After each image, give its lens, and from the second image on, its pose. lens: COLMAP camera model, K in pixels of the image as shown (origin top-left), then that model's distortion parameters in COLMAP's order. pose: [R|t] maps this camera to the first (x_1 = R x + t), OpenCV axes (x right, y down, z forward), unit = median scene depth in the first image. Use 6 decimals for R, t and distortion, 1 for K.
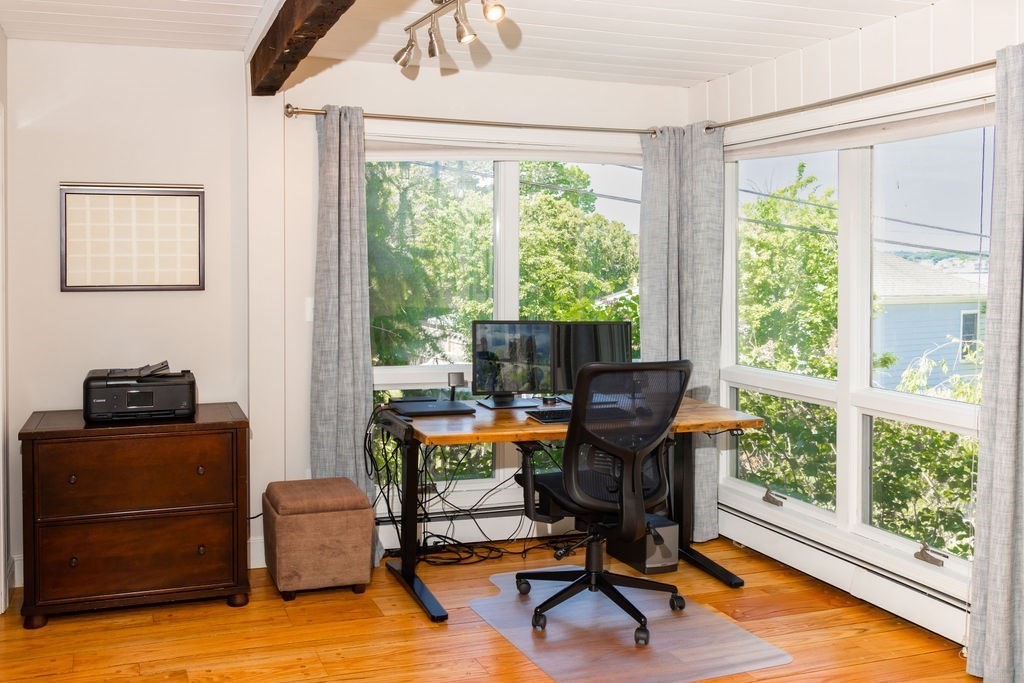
lens RADIAL K [[876.0, 0, 513.2], [0, 876.0, 325.0], [0, 0, 1]] dist [0.002046, -0.000982]
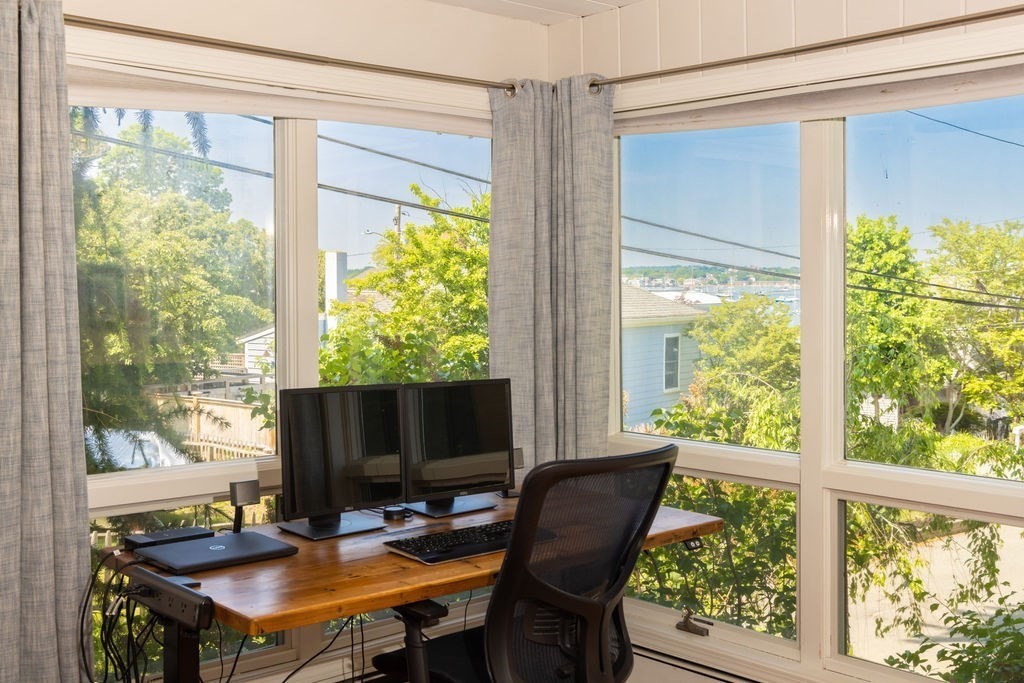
lens RADIAL K [[1084.5, 0, 512.0], [0, 1084.5, 341.5], [0, 0, 1]] dist [0.001769, -0.007495]
pose [[0.937996, -0.025355, 0.345719, -0.129010], [0.031083, 0.999456, -0.011032, -0.020865], [-0.345251, 0.021094, 0.938273, 0.247042]]
